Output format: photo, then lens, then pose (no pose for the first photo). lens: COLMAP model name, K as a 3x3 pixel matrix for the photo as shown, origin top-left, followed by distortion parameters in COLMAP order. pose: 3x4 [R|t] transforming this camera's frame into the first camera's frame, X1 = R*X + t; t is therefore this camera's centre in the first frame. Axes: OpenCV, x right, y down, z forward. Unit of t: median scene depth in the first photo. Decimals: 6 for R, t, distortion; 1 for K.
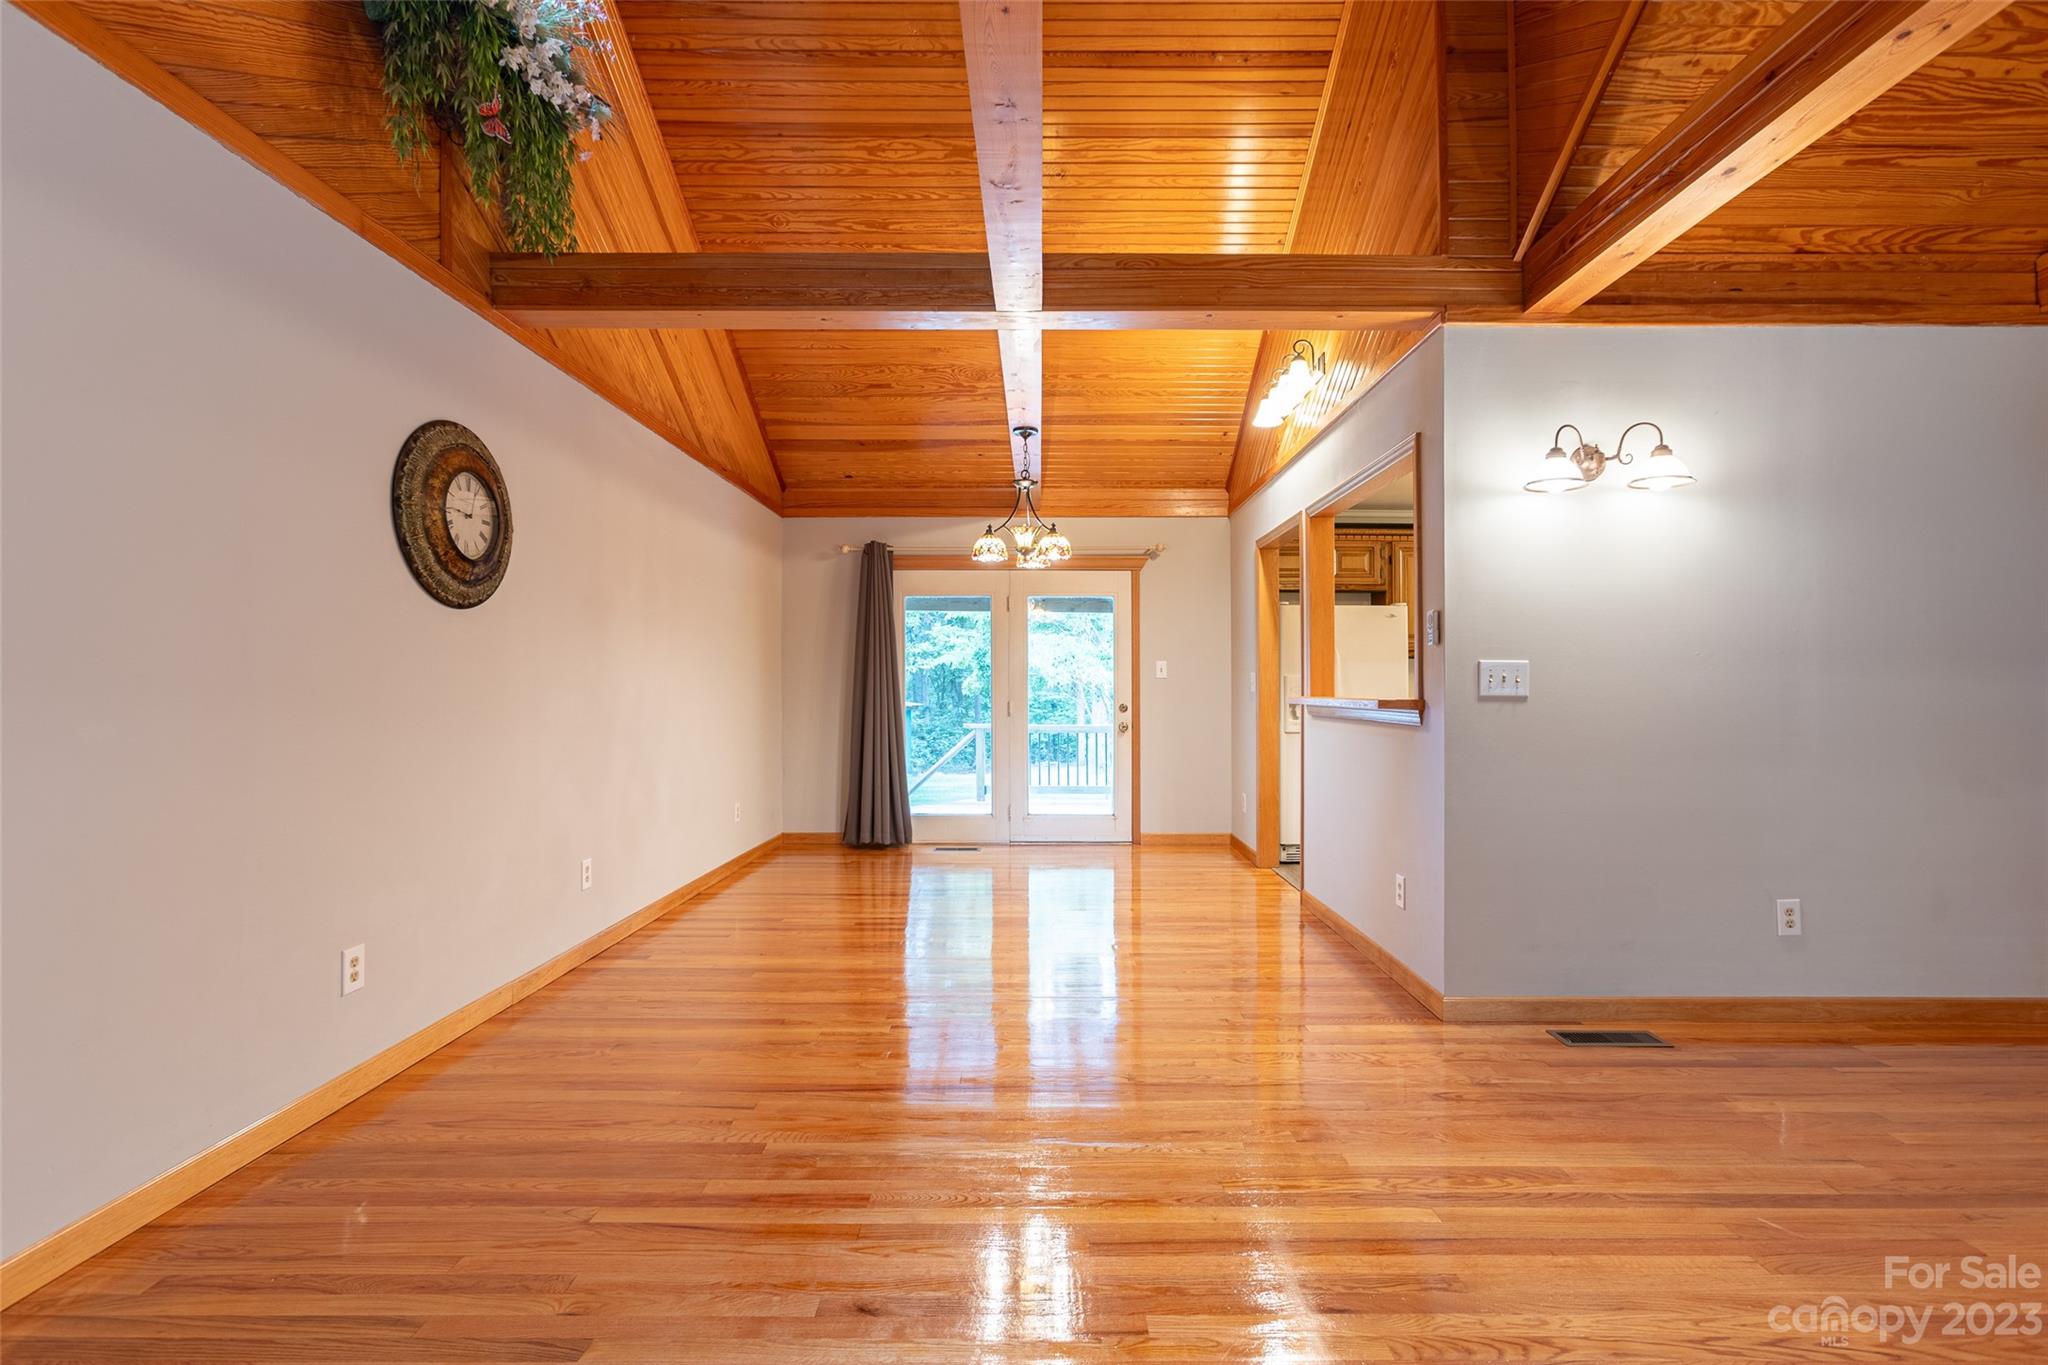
lens RADIAL K [[914.5, 0, 1024.0], [0, 914.5, 682.5], [0, 0, 1]] dist [-0.014292, 0.000228]
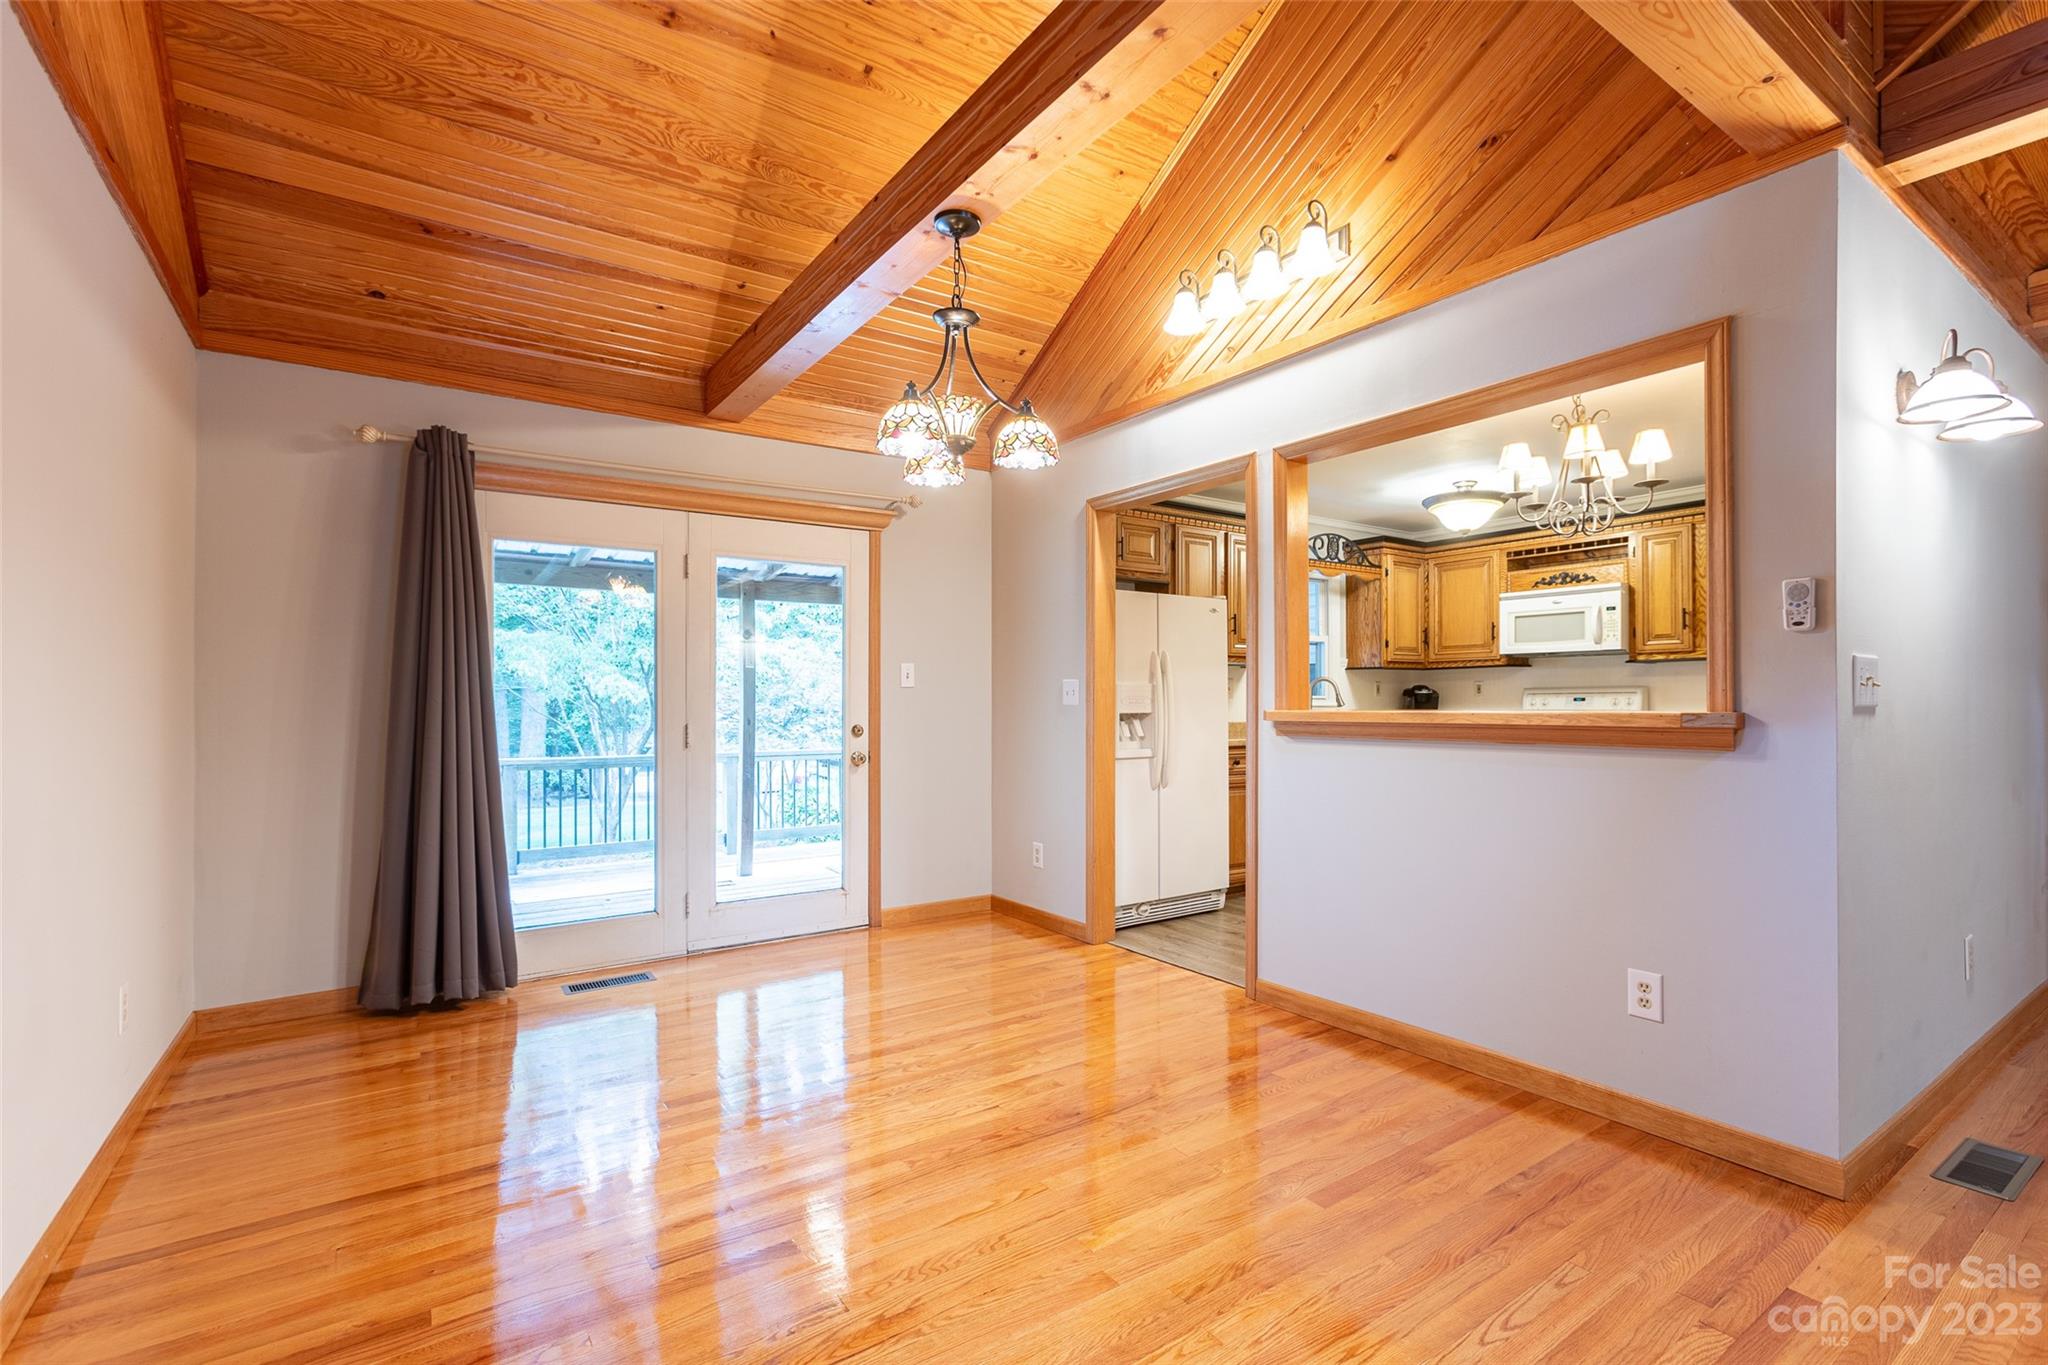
lens RADIAL K [[934.2, 0, 1023.3], [0, 934.2, 691.0], [0, 0, 1]] dist [-0.017055, 0.014629]
pose [[0.820821, -0.002802, 0.571179, -0.196019], [0.005116, 0.999984, -0.002446, 0.000535], [-0.571163, 0.004930, 0.820822, 0.372150]]
